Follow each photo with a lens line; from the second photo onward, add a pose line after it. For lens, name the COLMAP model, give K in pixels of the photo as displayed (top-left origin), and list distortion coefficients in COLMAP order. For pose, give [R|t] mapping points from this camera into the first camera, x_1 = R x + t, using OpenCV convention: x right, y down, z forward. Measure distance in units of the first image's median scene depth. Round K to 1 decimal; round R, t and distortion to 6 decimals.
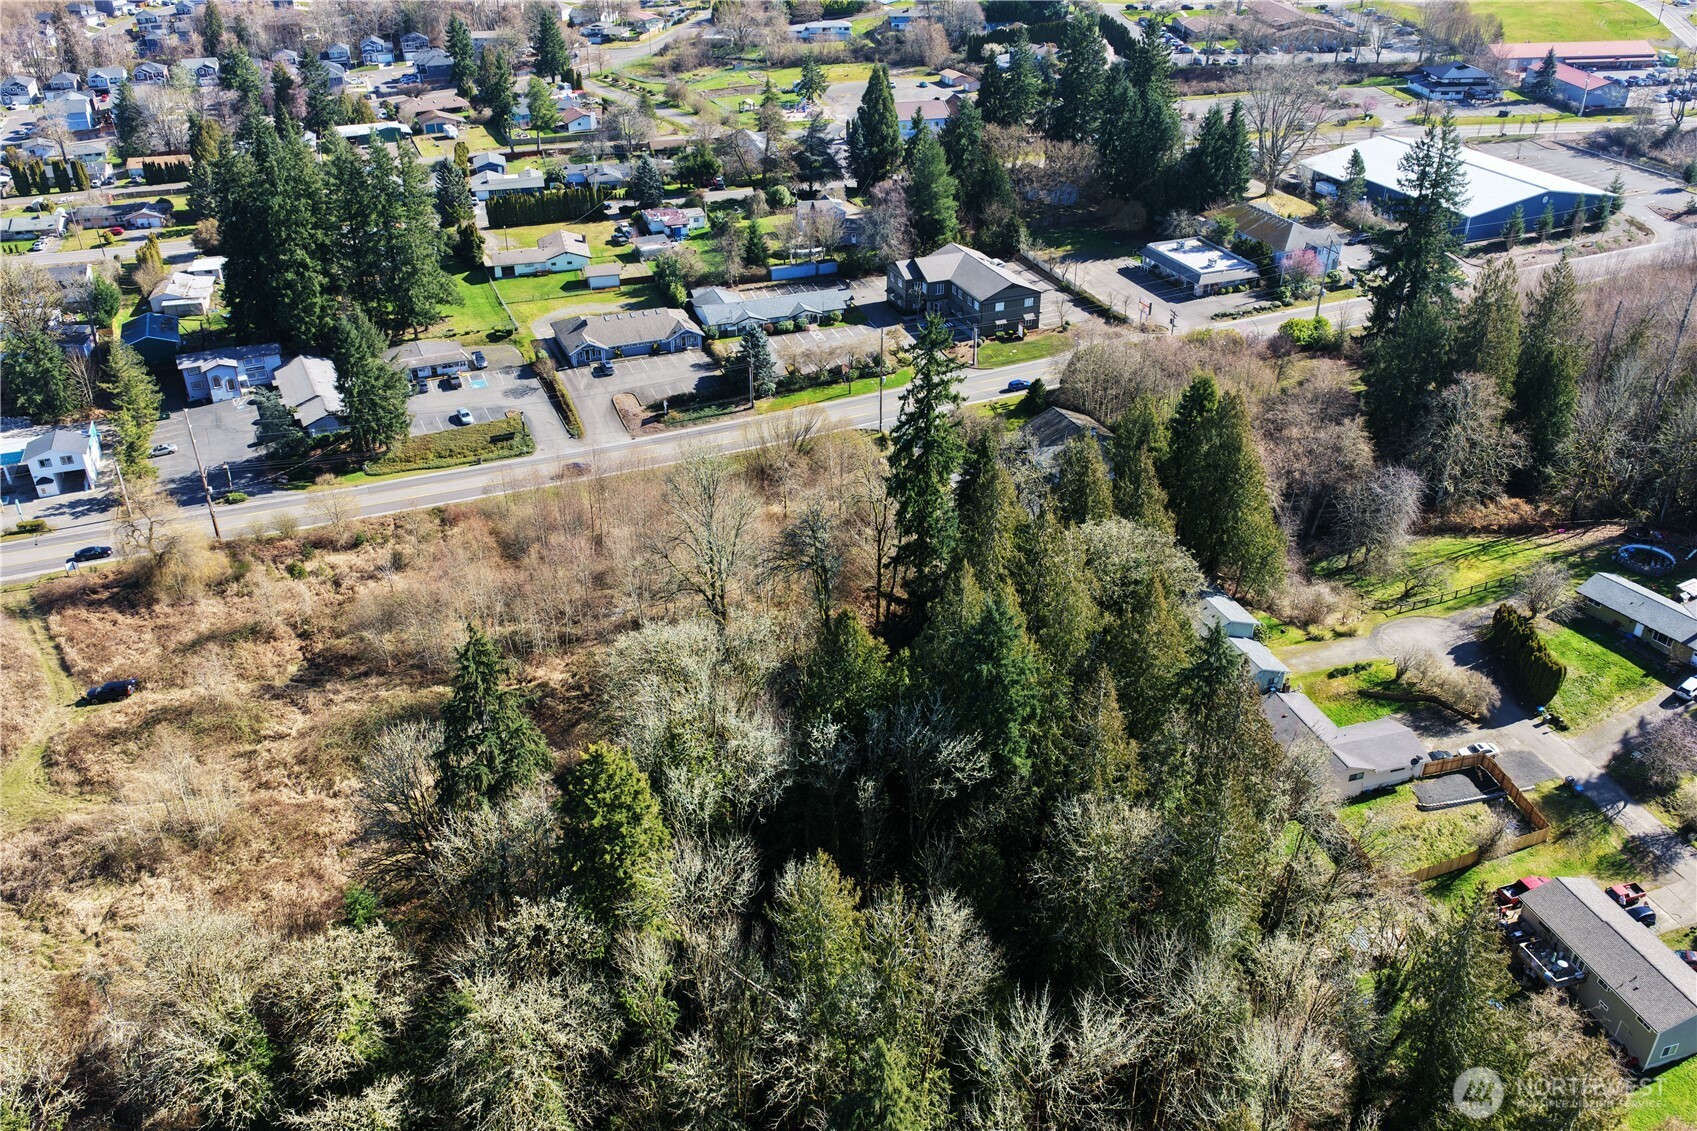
lens RADIAL K [[1406.0, 0, 852.6], [0, 1406.0, 568.9], [0, 0, 1]] dist [-0.012614, 0.036260]
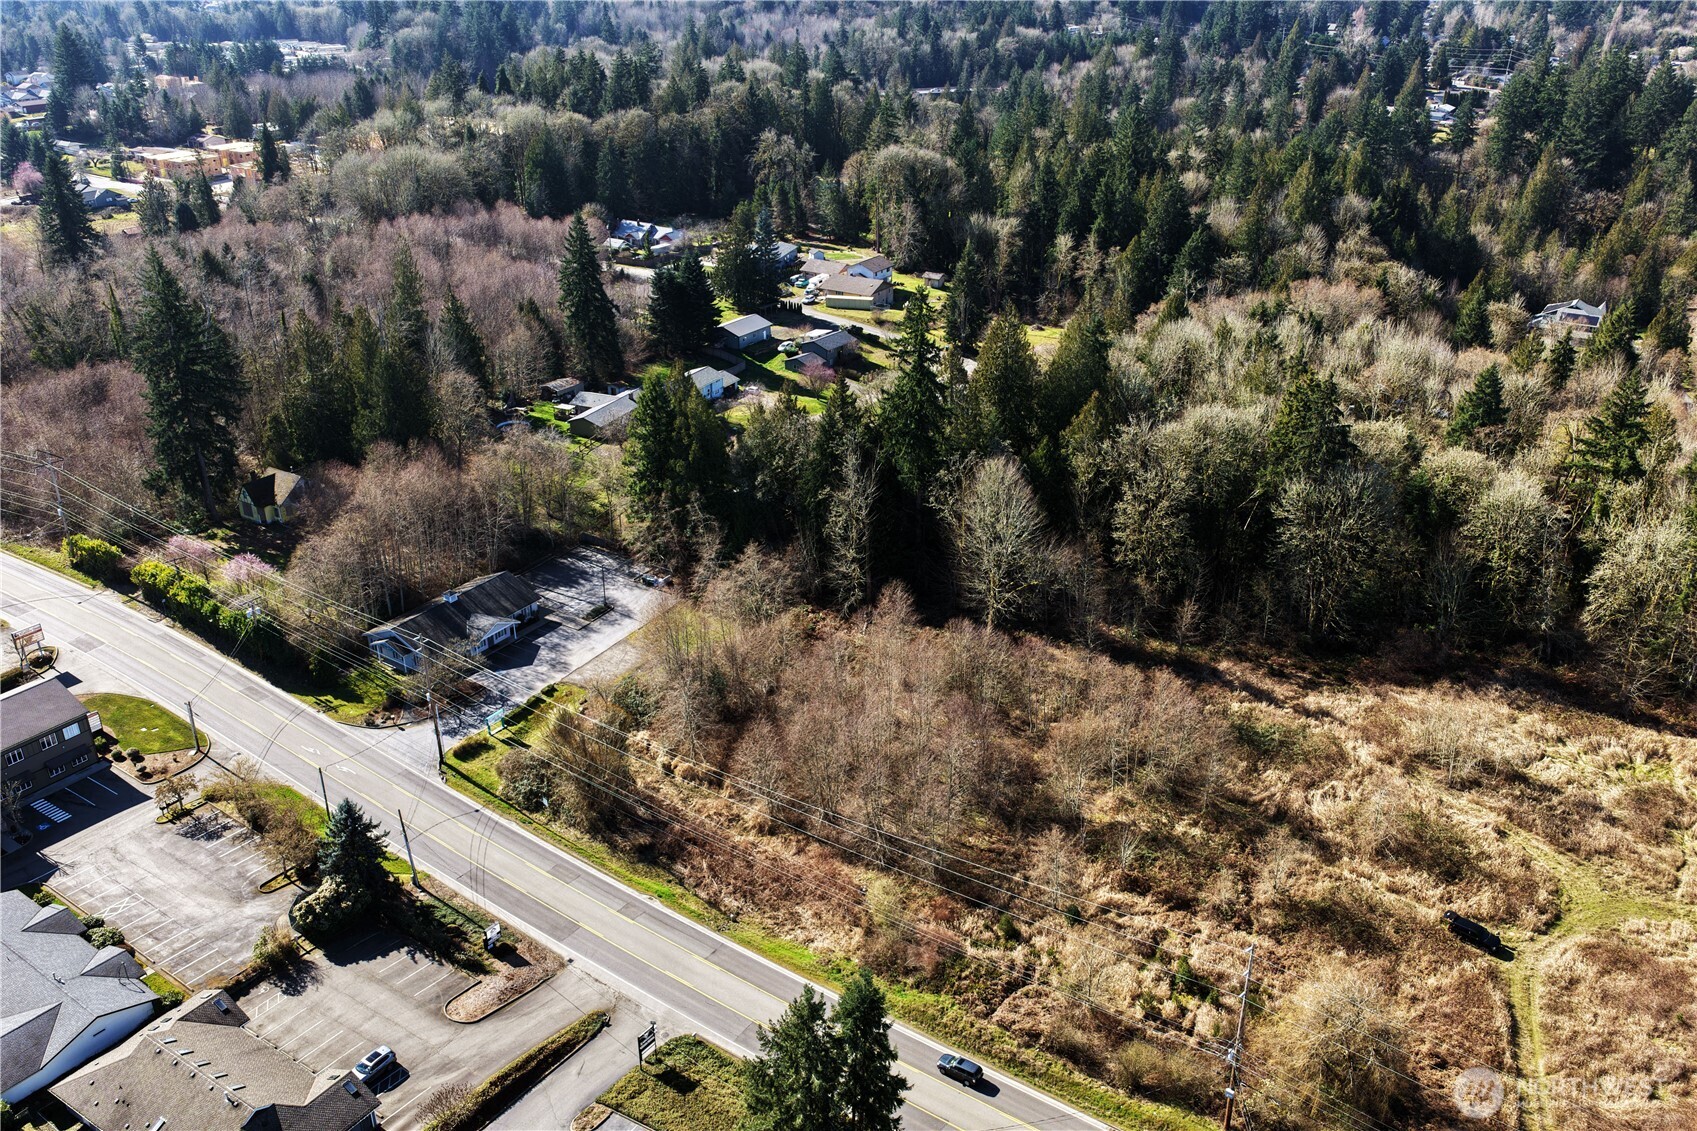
lens RADIAL K [[1406.0, 0, 853.6], [0, 1406.0, 571.9], [0, 0, 1]] dist [-0.012614, 0.036260]
pose [[-0.561950, -0.346689, 0.751012, -0.547343], [0.426662, 0.656338, 0.622238, -0.466508], [-0.708640, 0.670095, -0.220910, 0.824035]]
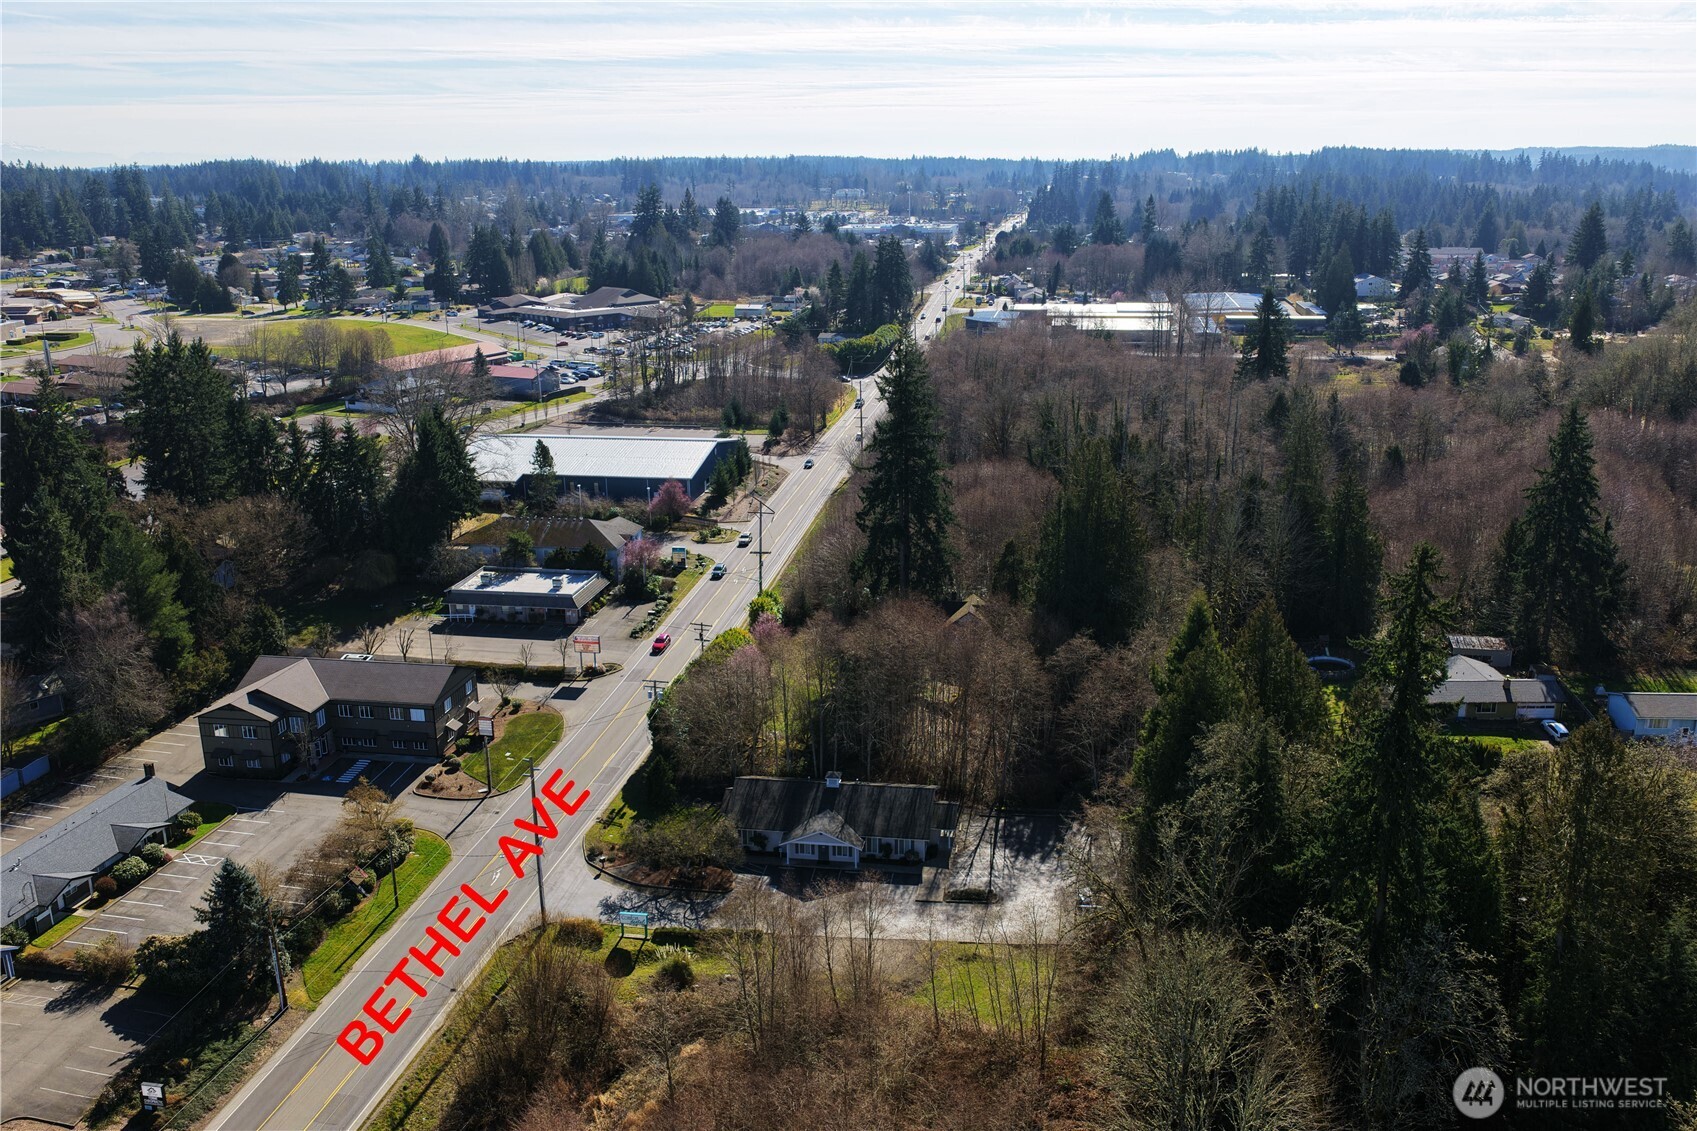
lens RADIAL K [[1406.0, 0, 849.9], [0, 1406.0, 557.6], [0, 0, 1]] dist [-0.012614, 0.036260]
pose [[0.516378, -0.225476, 0.826144, -0.316590], [0.436671, 0.899200, -0.027524, -0.143958], [-0.736663, 0.374966, 0.562787, 0.456440]]
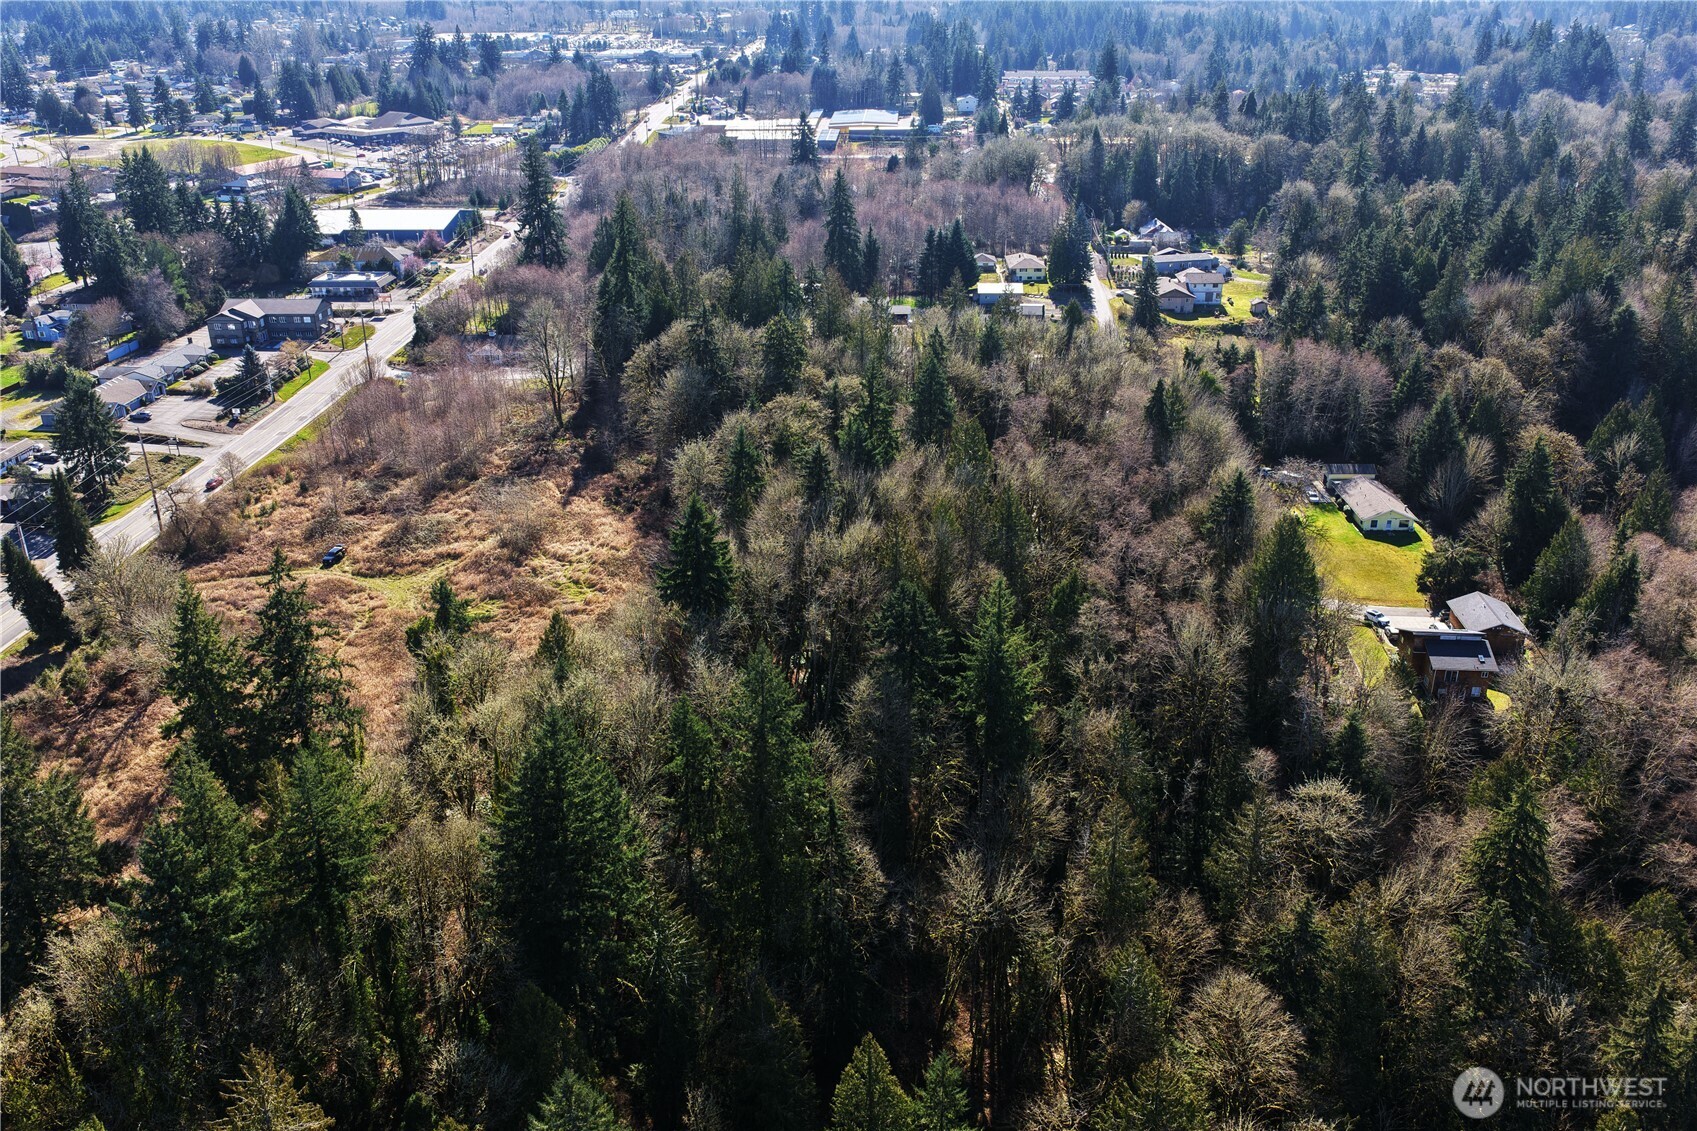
lens RADIAL K [[1406.0, 0, 851.4], [0, 1406.0, 571.8], [0, 0, 1]] dist [-0.012614, 0.036260]
pose [[0.405887, -0.356778, 0.841407, -0.962819], [0.465913, 0.872812, 0.145342, 0.086587], [-0.786245, 0.333030, 0.520491, -0.094583]]
